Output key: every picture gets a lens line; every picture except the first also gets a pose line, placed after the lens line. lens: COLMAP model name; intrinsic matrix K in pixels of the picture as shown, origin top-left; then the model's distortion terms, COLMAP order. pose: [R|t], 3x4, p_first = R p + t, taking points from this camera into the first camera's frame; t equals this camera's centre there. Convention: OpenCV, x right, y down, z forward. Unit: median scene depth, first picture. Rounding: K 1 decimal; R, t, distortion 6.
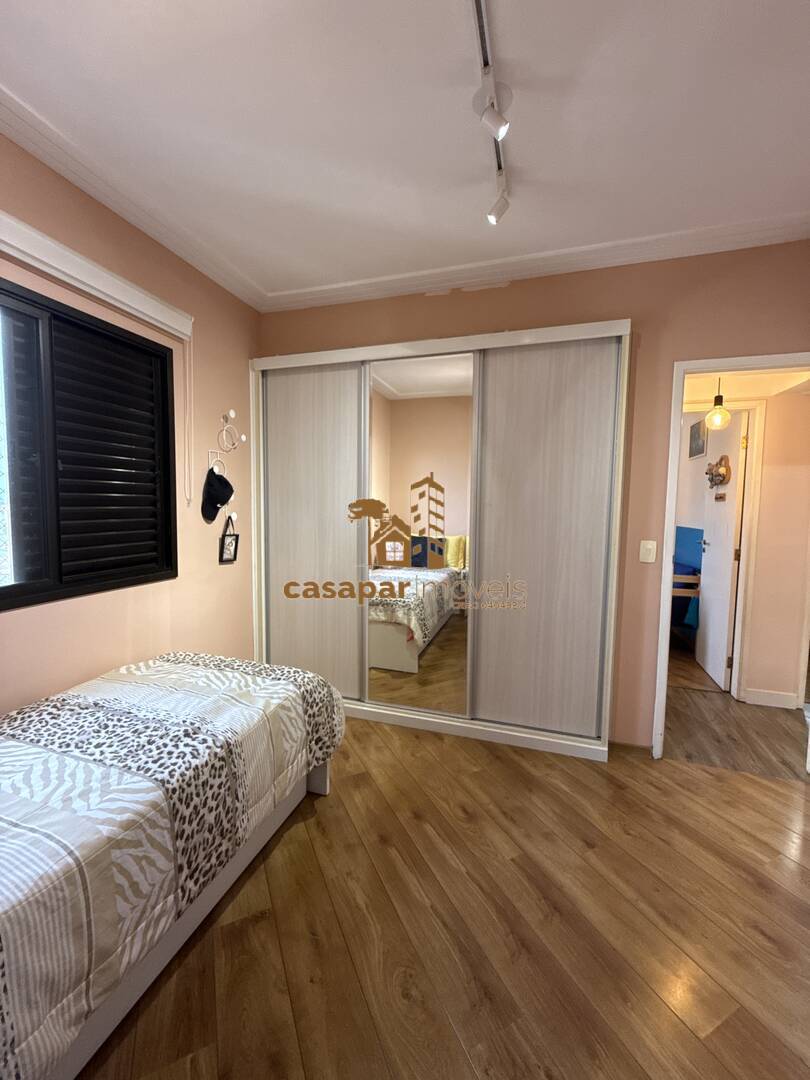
lens RADIAL K [[433.3, 0, 405.2], [0, 433.3, 537.0], [0, 0, 1]] dist [0.001419, 0.000122]
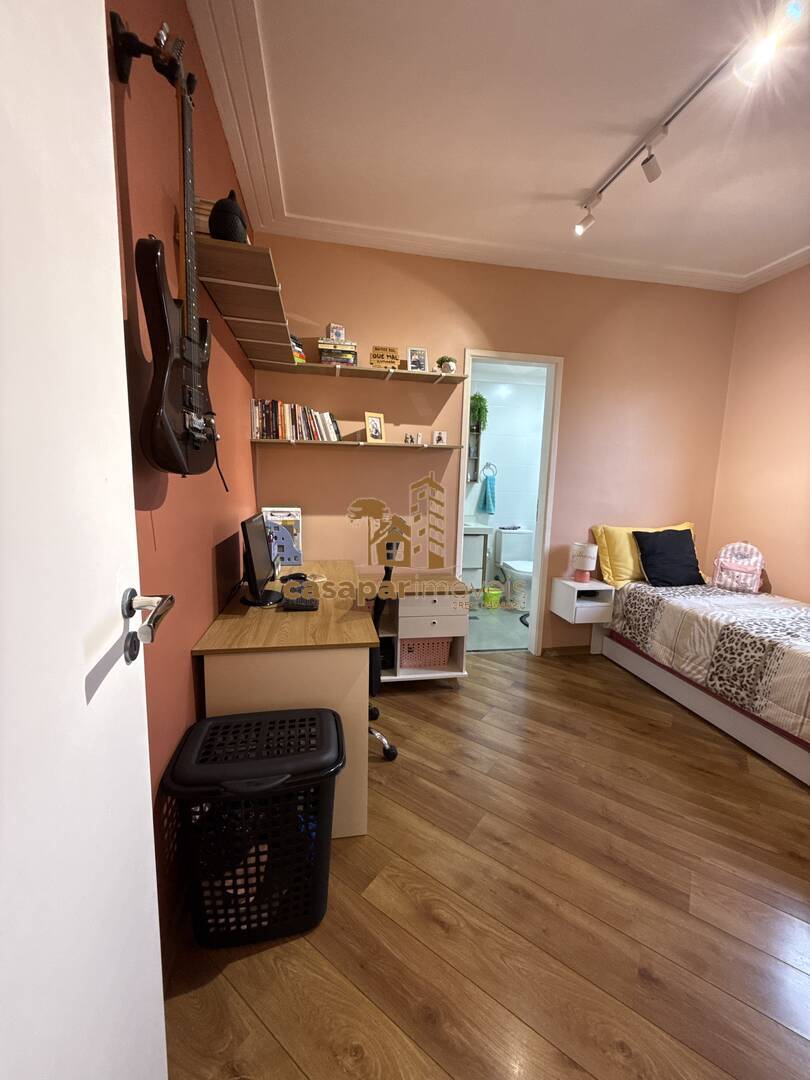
lens RADIAL K [[432.2, 0, 405.2], [0, 432.2, 537.3], [0, 0, 1]] dist [0.001839, -0.000075]
pose [[-0.880743, 0.025843, -0.472888, 0.823026], [-0.076171, 0.977781, 0.195302, -0.026420], [0.467428, 0.208031, -0.859205, 0.996192]]
